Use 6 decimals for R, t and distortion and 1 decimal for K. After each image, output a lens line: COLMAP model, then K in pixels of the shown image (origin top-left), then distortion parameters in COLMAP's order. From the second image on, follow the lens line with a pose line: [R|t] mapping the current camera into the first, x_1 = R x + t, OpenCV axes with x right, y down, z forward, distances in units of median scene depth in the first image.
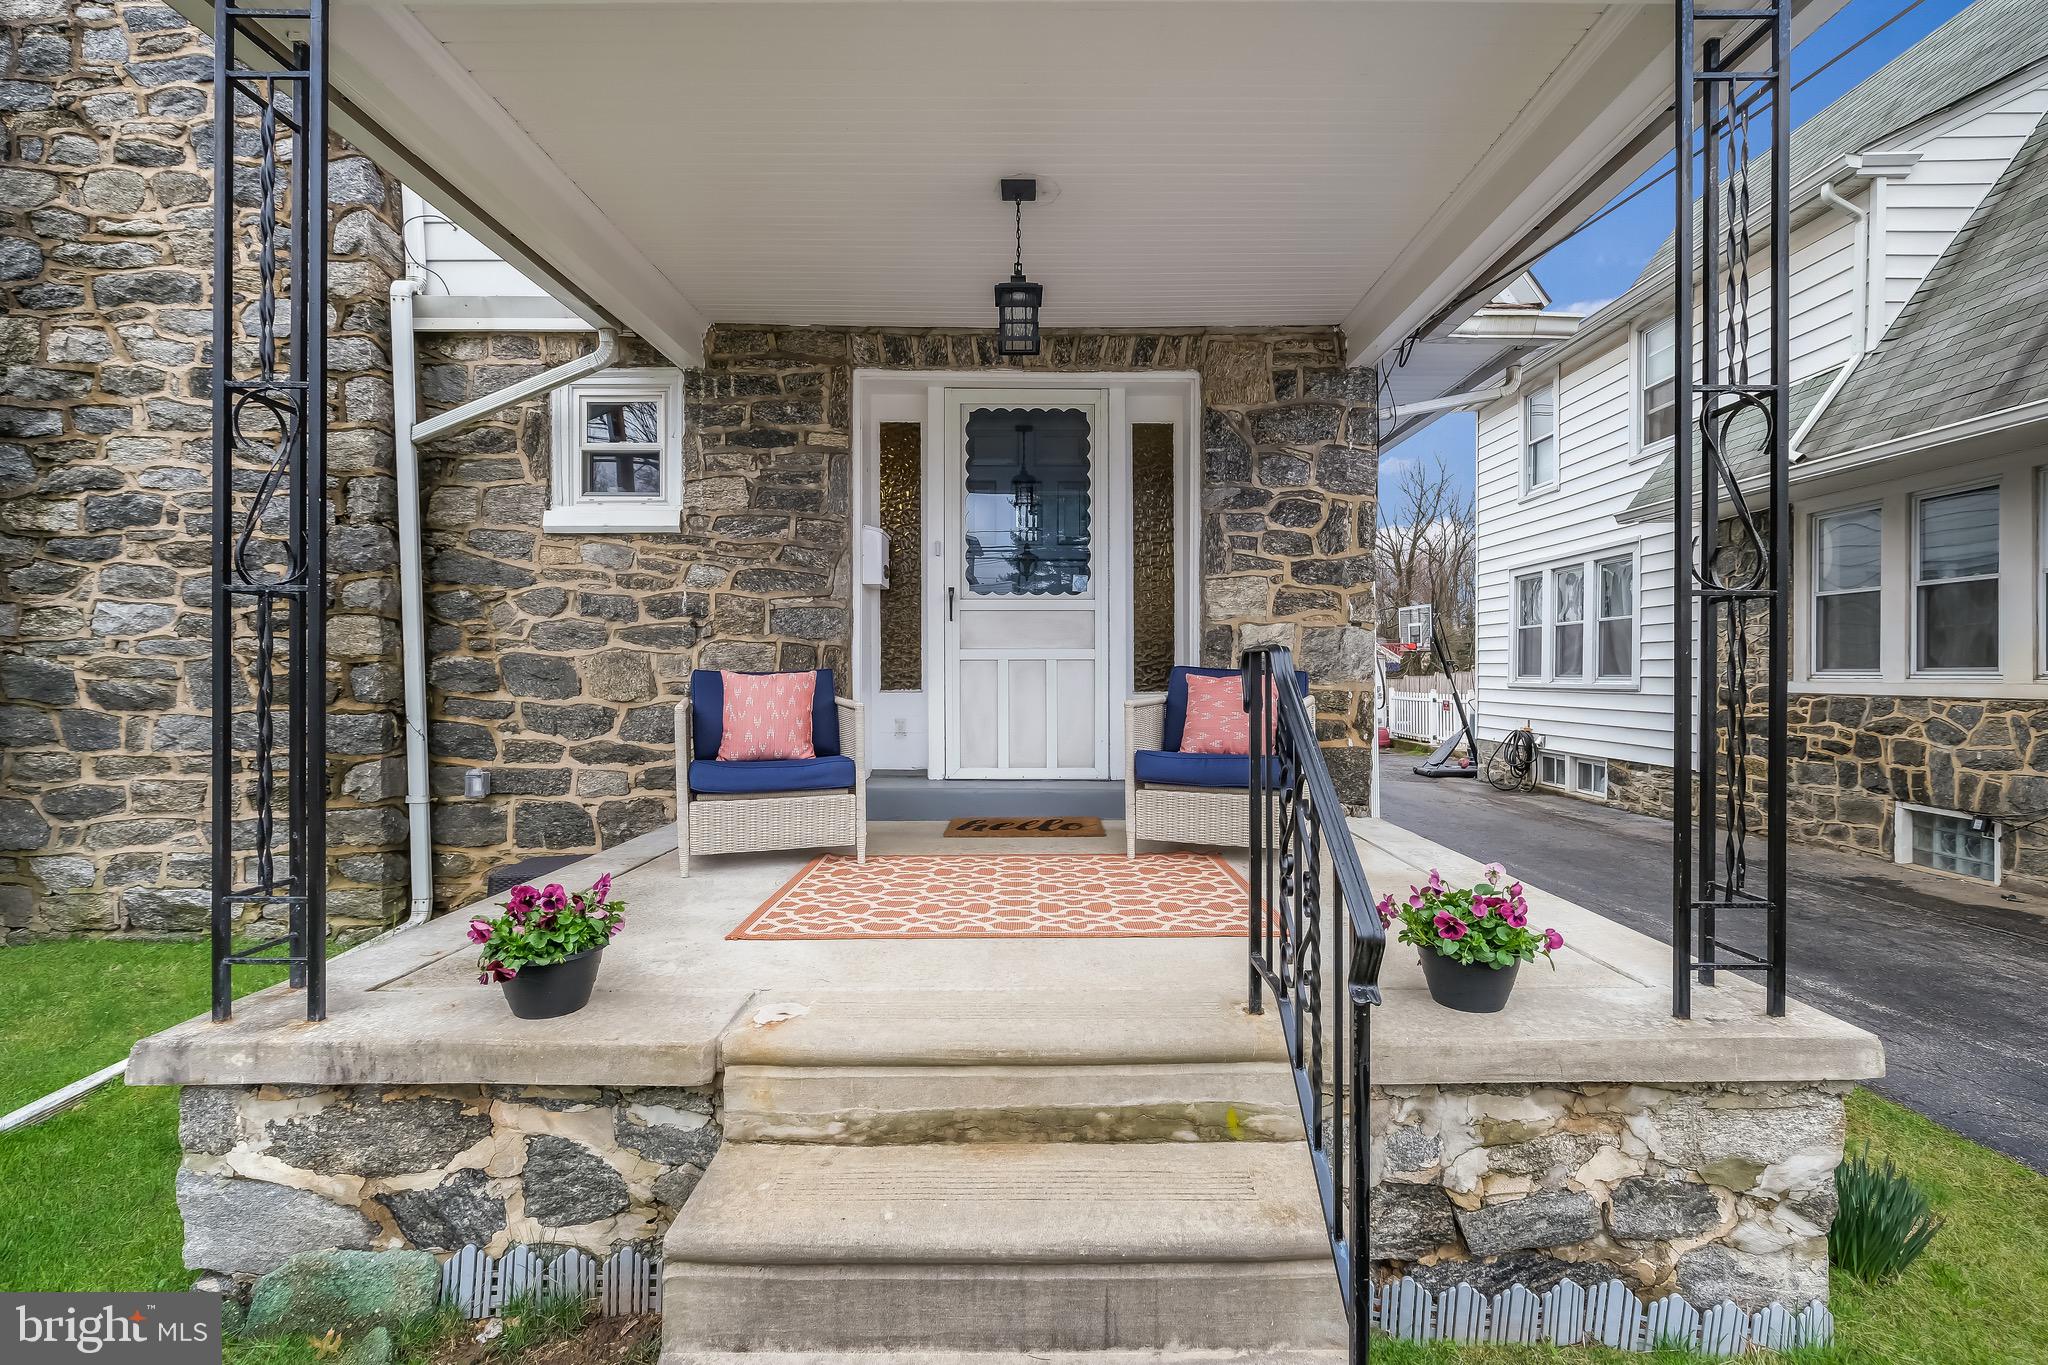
lens RADIAL K [[929.9, 0, 1024.0], [0, 929.9, 682.5], [0, 0, 1]] dist [-0.005084, 0.000195]
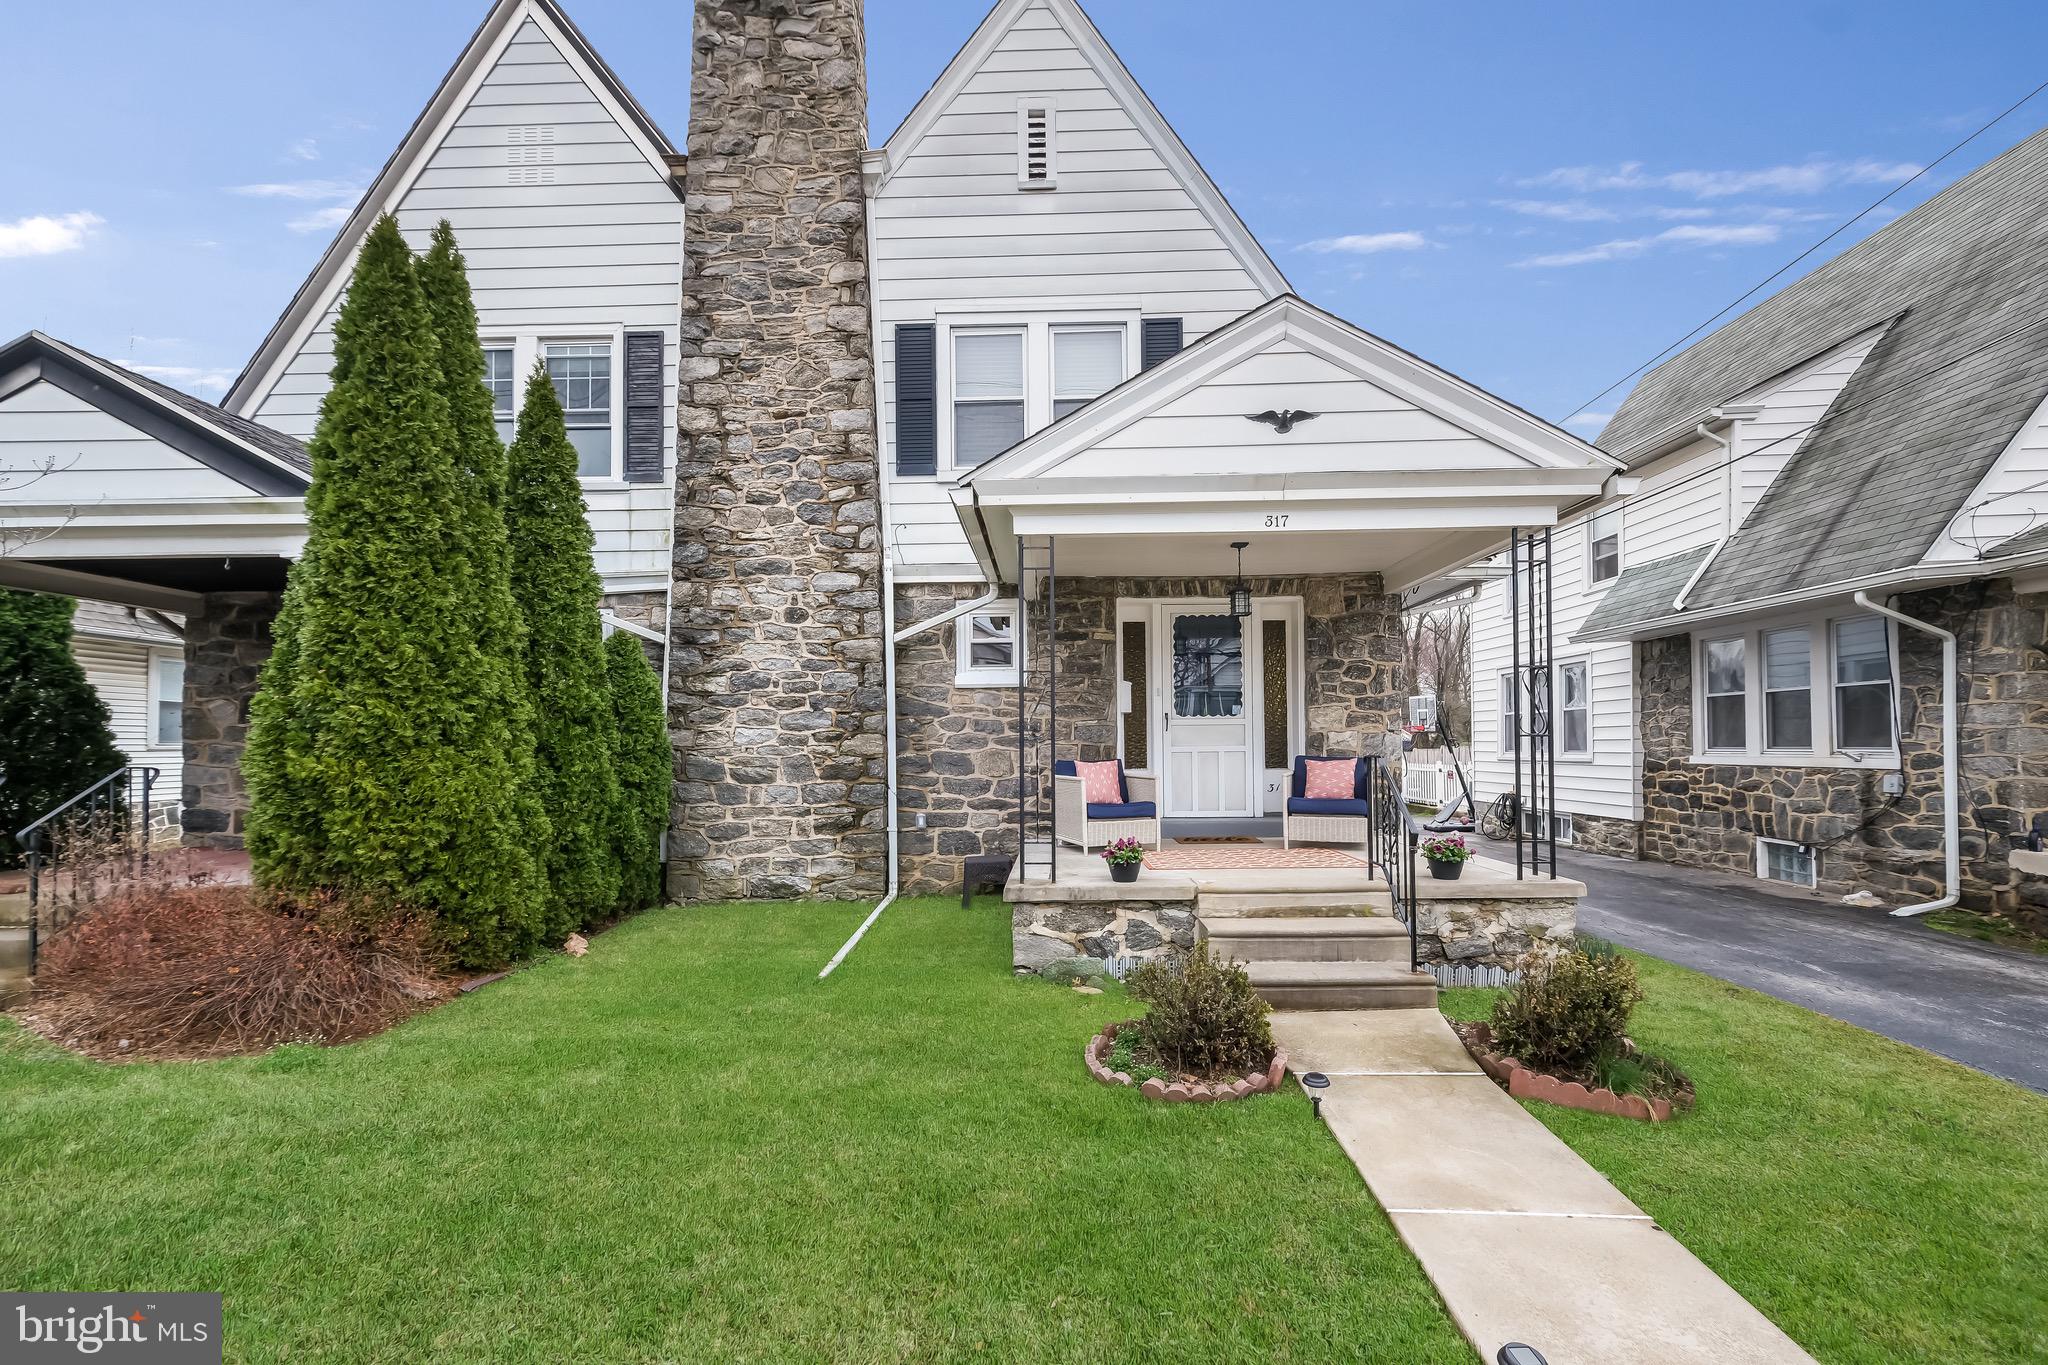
lens RADIAL K [[919.1, 0, 1002.6], [0, 919.1, 743.0], [0, 0, 1]] dist [0.018206, -0.000169]
pose [[0.999522, -0.010913, -0.028921, -0.366117], [0.010490, 0.999836, -0.014746, -0.020176], [0.029078, 0.014435, 0.999473, -0.864519]]
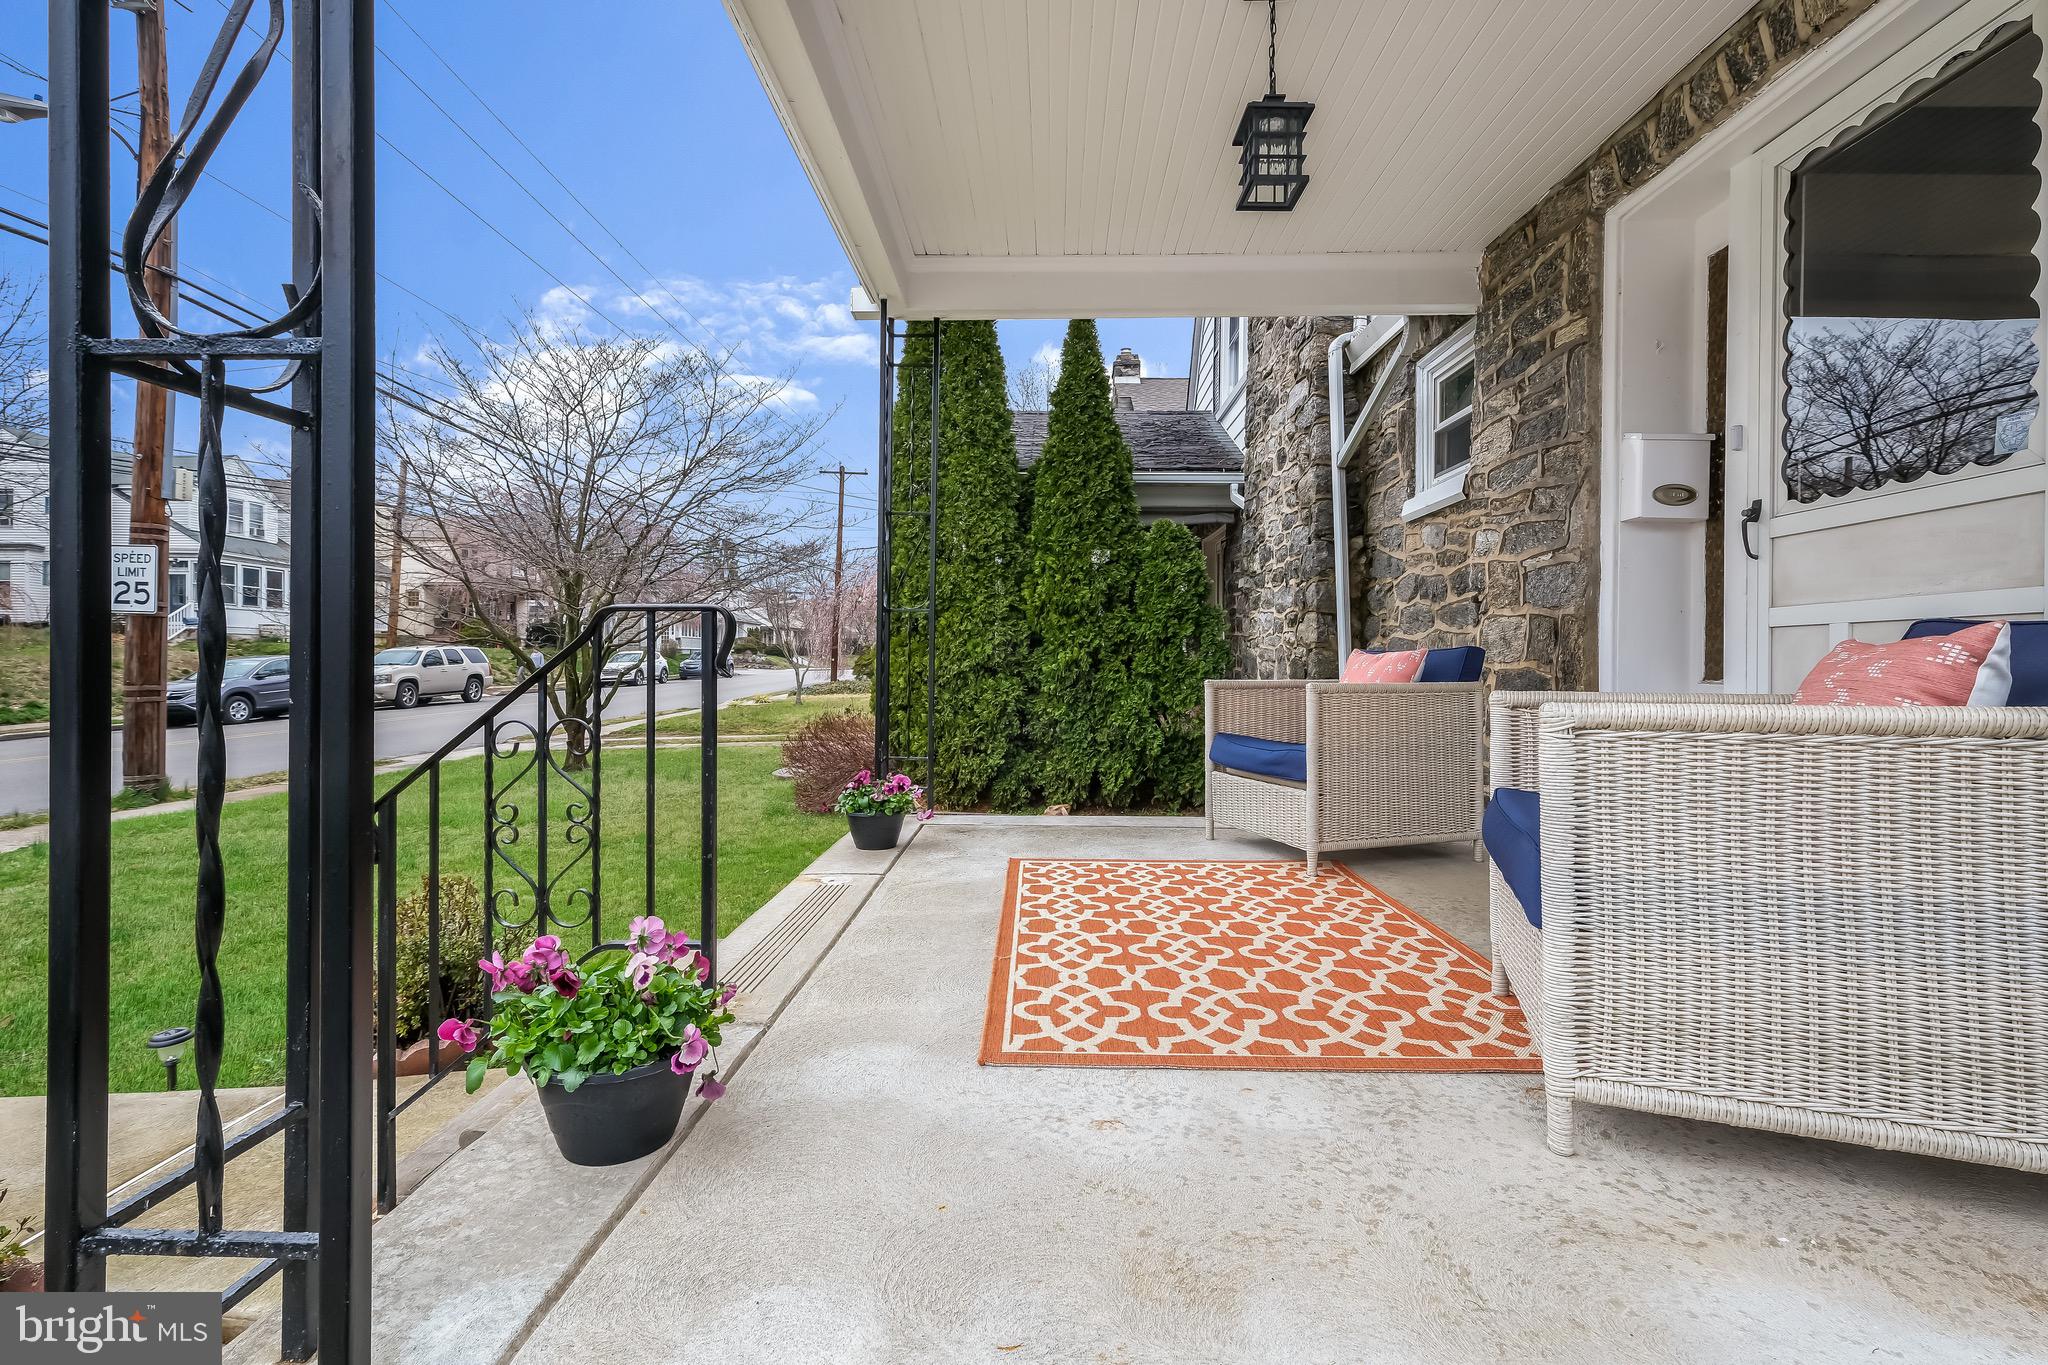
lens RADIAL K [[888.1, 0, 1016.7], [0, 888.1, 665.3], [0, 0, 1]] dist [-0.000192, -0.000020]
pose [[-0.027317, 0.001175, -0.999626, 0.497188], [-0.020874, 0.999781, 0.001746, 0.007280], [0.999409, 0.020914, -0.027287, 0.591920]]
